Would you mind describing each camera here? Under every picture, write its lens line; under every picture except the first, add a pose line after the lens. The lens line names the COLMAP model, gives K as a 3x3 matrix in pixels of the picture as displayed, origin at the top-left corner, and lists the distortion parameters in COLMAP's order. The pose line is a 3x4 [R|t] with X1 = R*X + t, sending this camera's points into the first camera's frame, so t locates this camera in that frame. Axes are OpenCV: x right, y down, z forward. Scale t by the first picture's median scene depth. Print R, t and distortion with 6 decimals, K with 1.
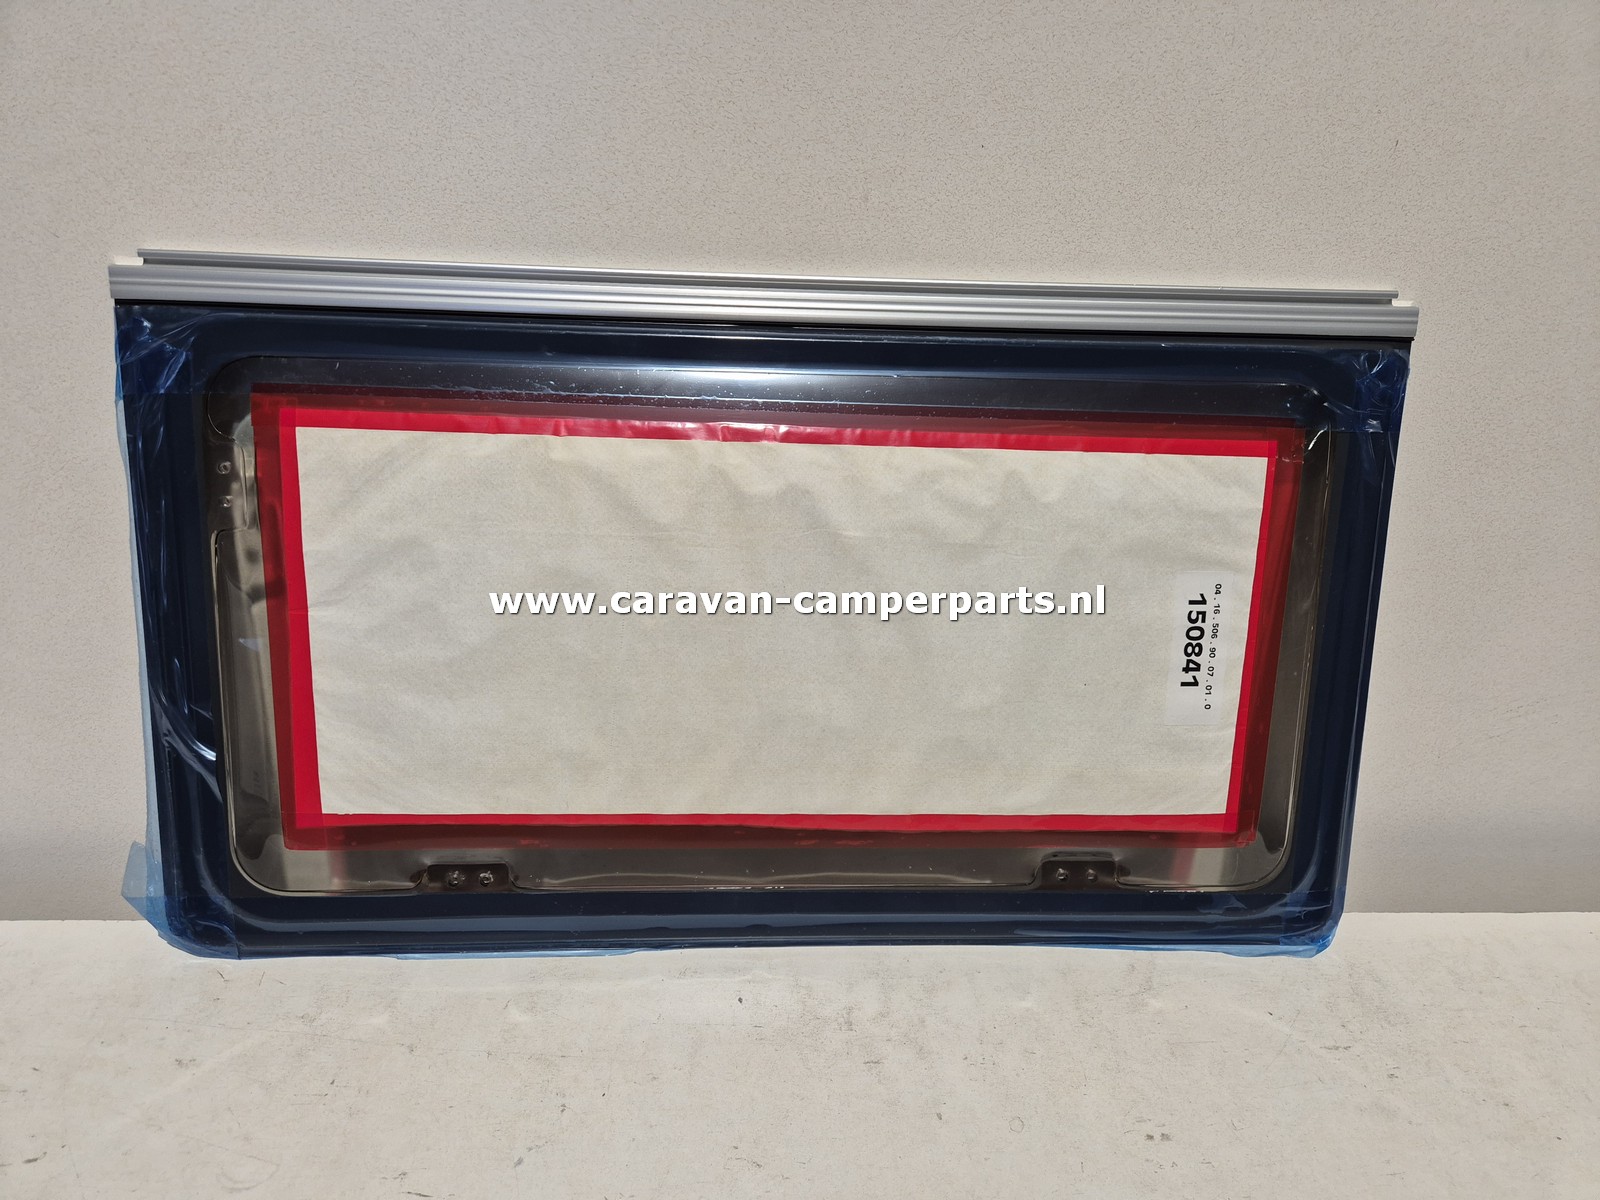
lens RADIAL K [[1087.8, 0, 792.6], [0, 1087.8, 610.1], [0, 0, 1]] dist [0.046560, -0.041618]
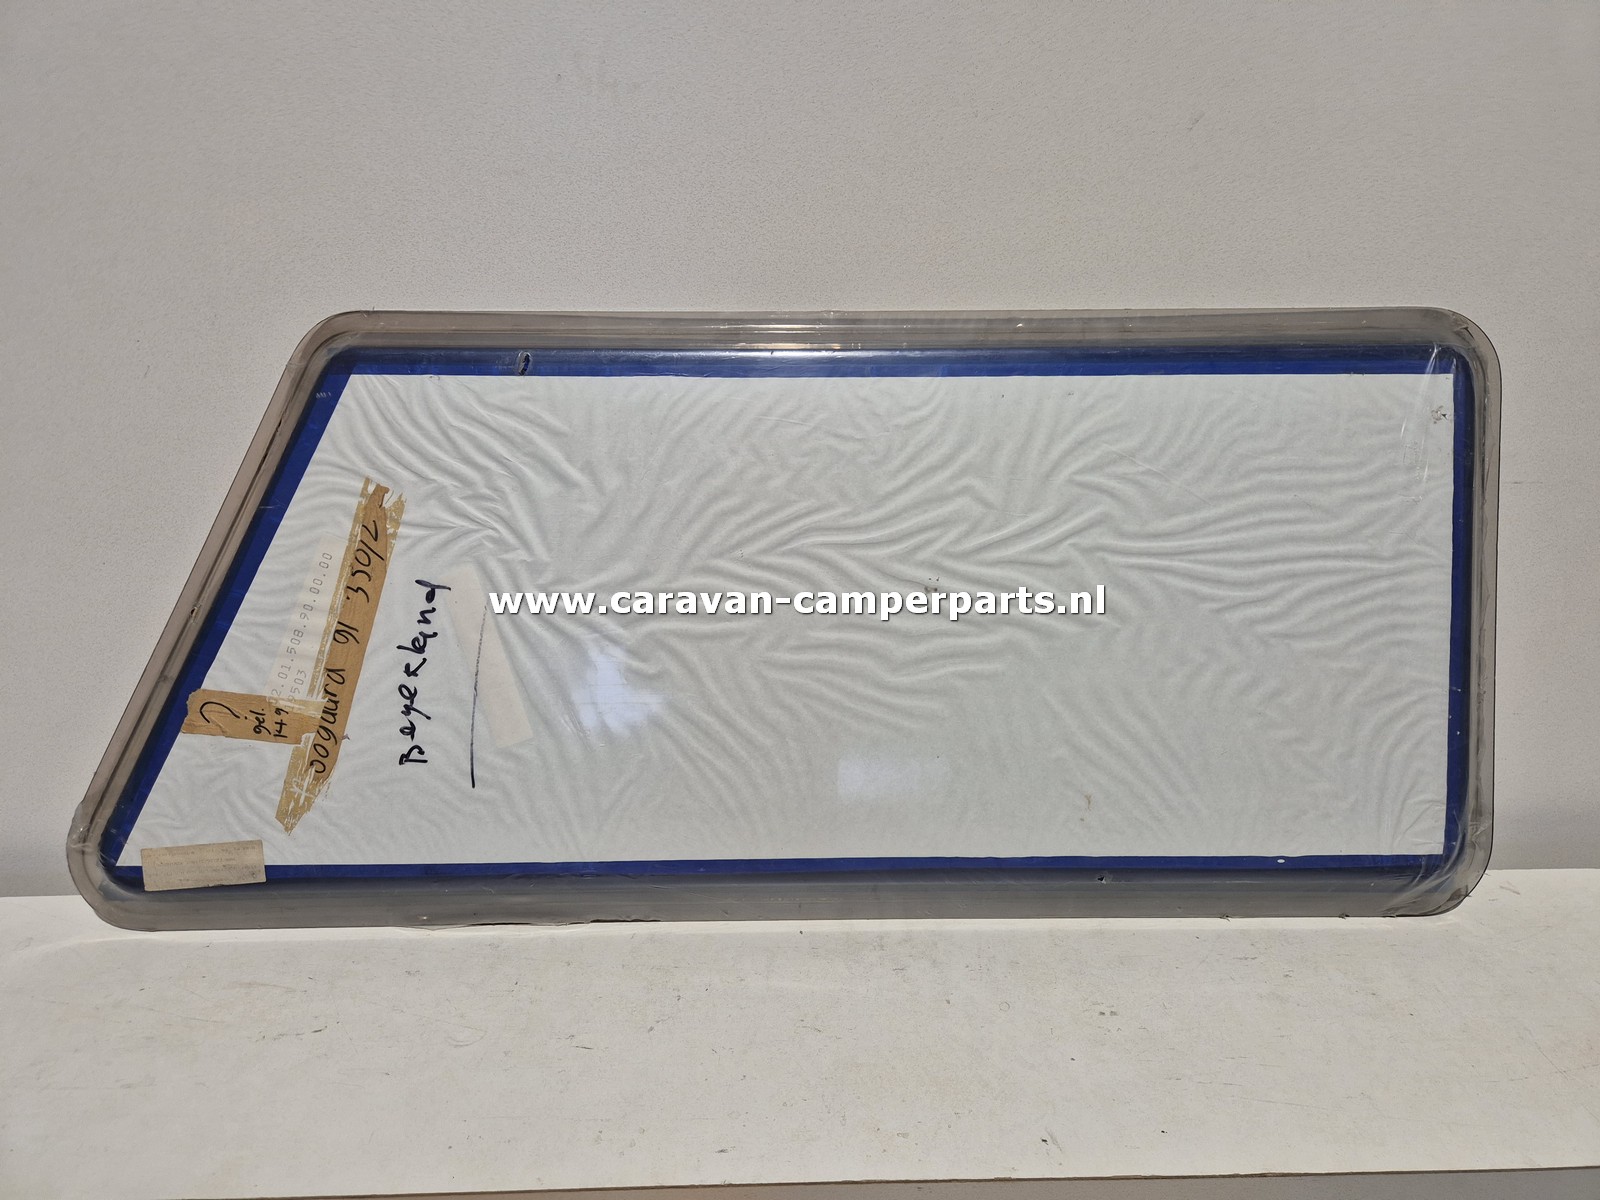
lens RADIAL K [[1087.8, 0, 771.3], [0, 1087.8, 596.6], [0, 0, 1]] dist [0.046560, -0.041618]
pose [[0.998512, -0.032535, -0.043759, -0.012007], [0.026471, 0.990809, -0.132650, 0.128384], [0.047673, 0.131295, 0.990196, -0.435322]]
